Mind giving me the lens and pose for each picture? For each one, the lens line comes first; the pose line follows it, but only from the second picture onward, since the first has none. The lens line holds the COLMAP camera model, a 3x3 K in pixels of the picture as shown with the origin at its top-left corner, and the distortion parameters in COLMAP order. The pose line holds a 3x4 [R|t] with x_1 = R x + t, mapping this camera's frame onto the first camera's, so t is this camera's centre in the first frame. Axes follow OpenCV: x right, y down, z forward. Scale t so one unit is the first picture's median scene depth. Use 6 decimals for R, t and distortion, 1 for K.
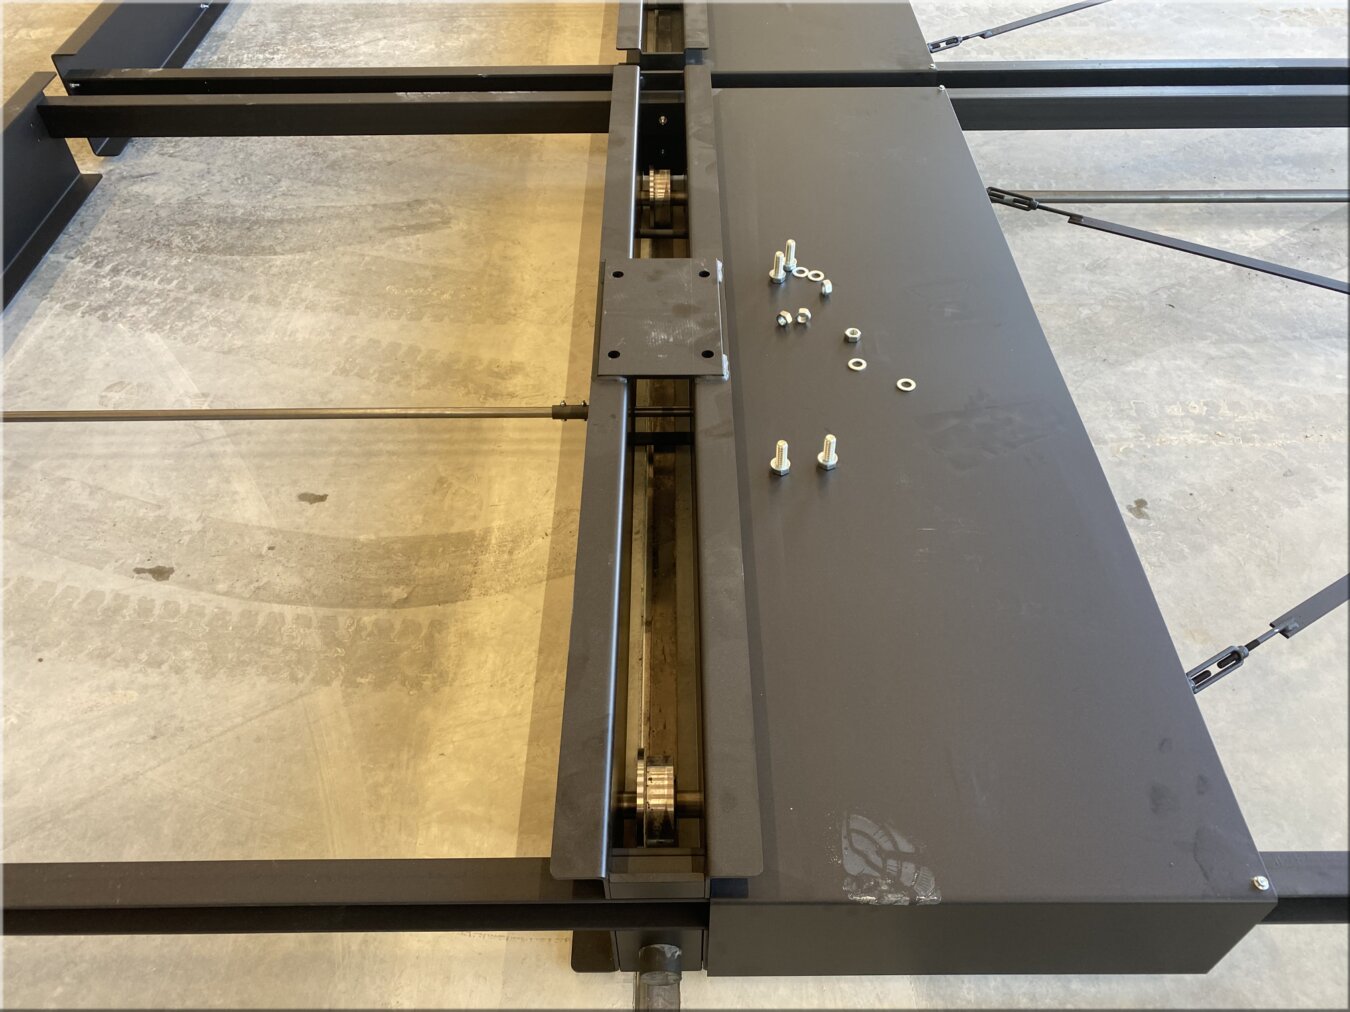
lens RADIAL K [[1047.8, 0, 675.0], [0, 1047.8, 506.0], [0, 0, 1]] dist [0.006867, 0.001807]
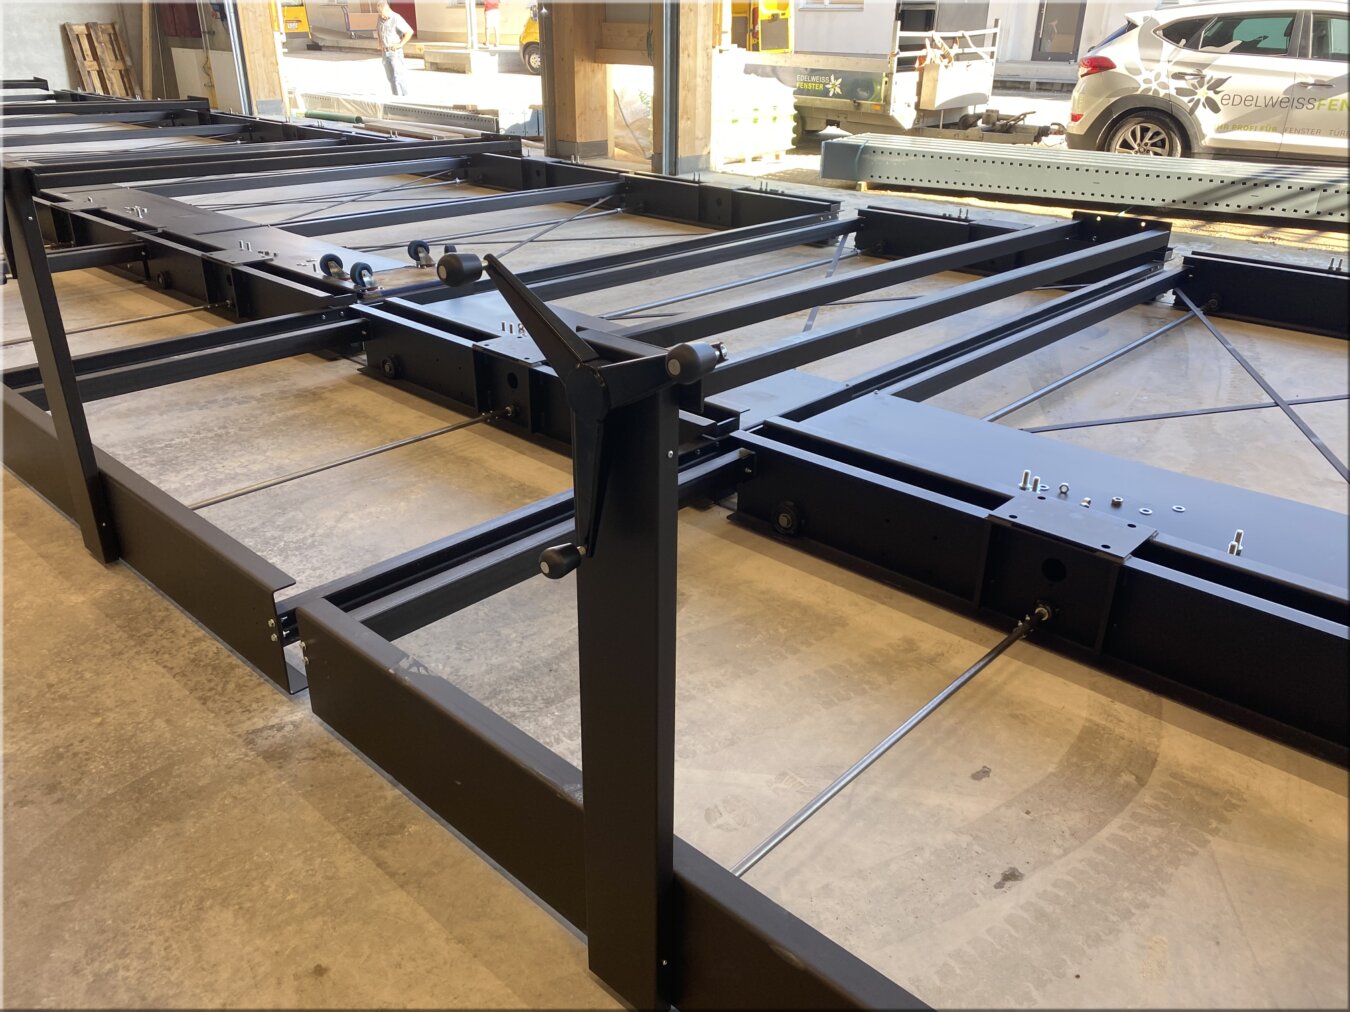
lens RADIAL K [[1044.1, 0, 675.0], [0, 1044.1, 506.0], [0, 0, 1]] dist [-0.009904, -0.006558]
pose [[0.689467, -0.302209, 0.658260, -1.232270], [0.519355, 0.839740, -0.158451, -0.243333], [-0.504882, 0.451117, 0.735926, 0.228988]]
